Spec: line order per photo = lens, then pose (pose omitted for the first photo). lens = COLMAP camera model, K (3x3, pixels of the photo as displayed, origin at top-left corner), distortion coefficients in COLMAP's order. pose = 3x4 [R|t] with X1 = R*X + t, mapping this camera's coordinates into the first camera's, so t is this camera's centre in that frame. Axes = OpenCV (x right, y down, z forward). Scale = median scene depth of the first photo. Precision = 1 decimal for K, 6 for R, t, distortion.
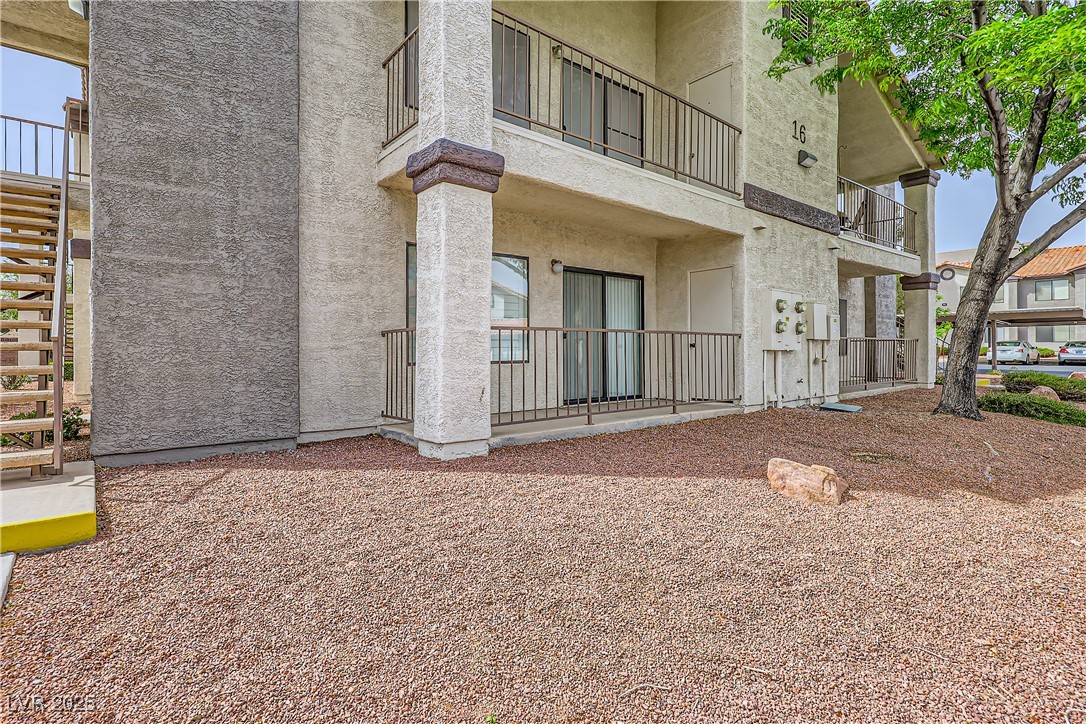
lens RADIAL K [[546.2, 0, 545.2], [0, 546.2, 353.6], [0, 0, 1]] dist [0.015662, 0.000253]
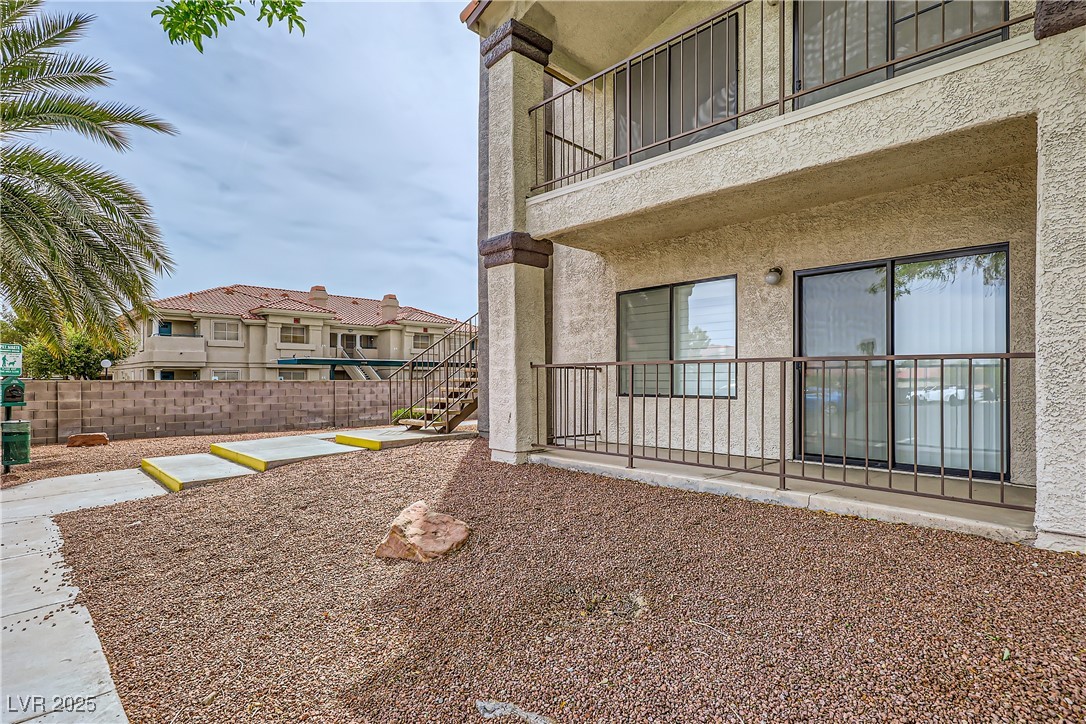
lens RADIAL K [[532.9, 0, 545.3], [0, 532.9, 376.7], [0, 0, 1]] dist [-0.000251, 0.000052]
pose [[0.092684, 0.001811, -0.995694, 0.772736], [-0.004418, 0.999989, 0.001408, -0.017775], [0.995686, 0.004268, 0.092691, 0.635743]]
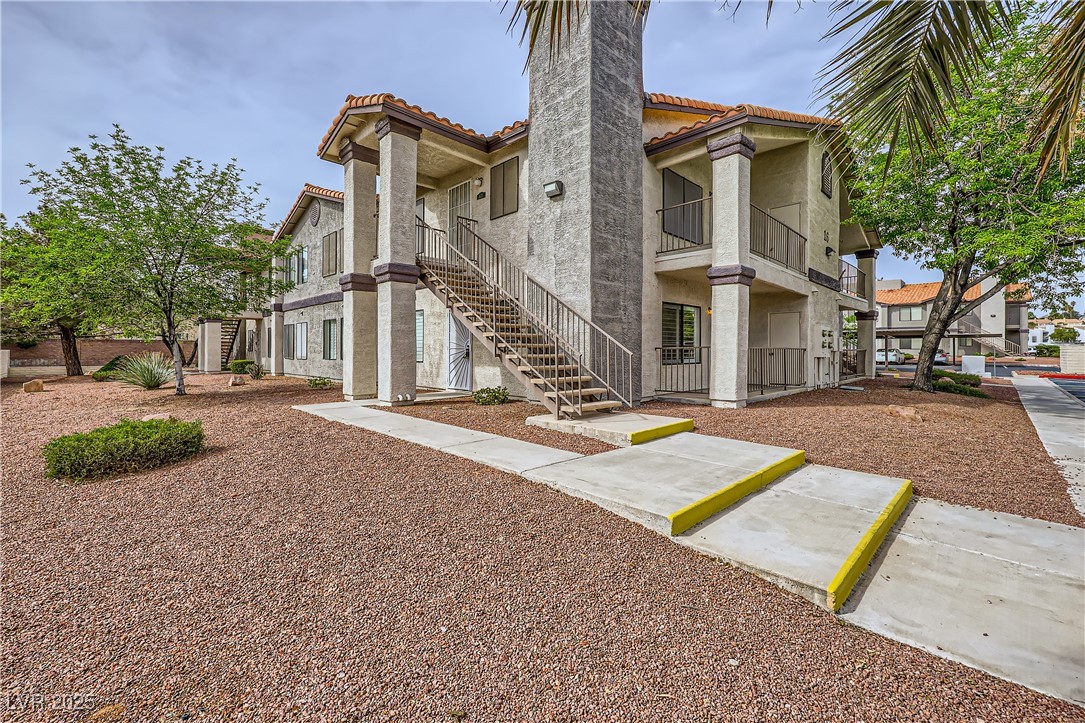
lens RADIAL K [[440.7, 0, 546.5], [0, 440.7, 362.3], [0, 0, 1]] dist [0.000527, 0.000093]
pose [[0.996916, 0.003341, 0.078400, -0.618778], [-0.004787, 0.999822, 0.018261, -0.011414], [-0.078325, -0.018580, 0.996755, -0.415086]]
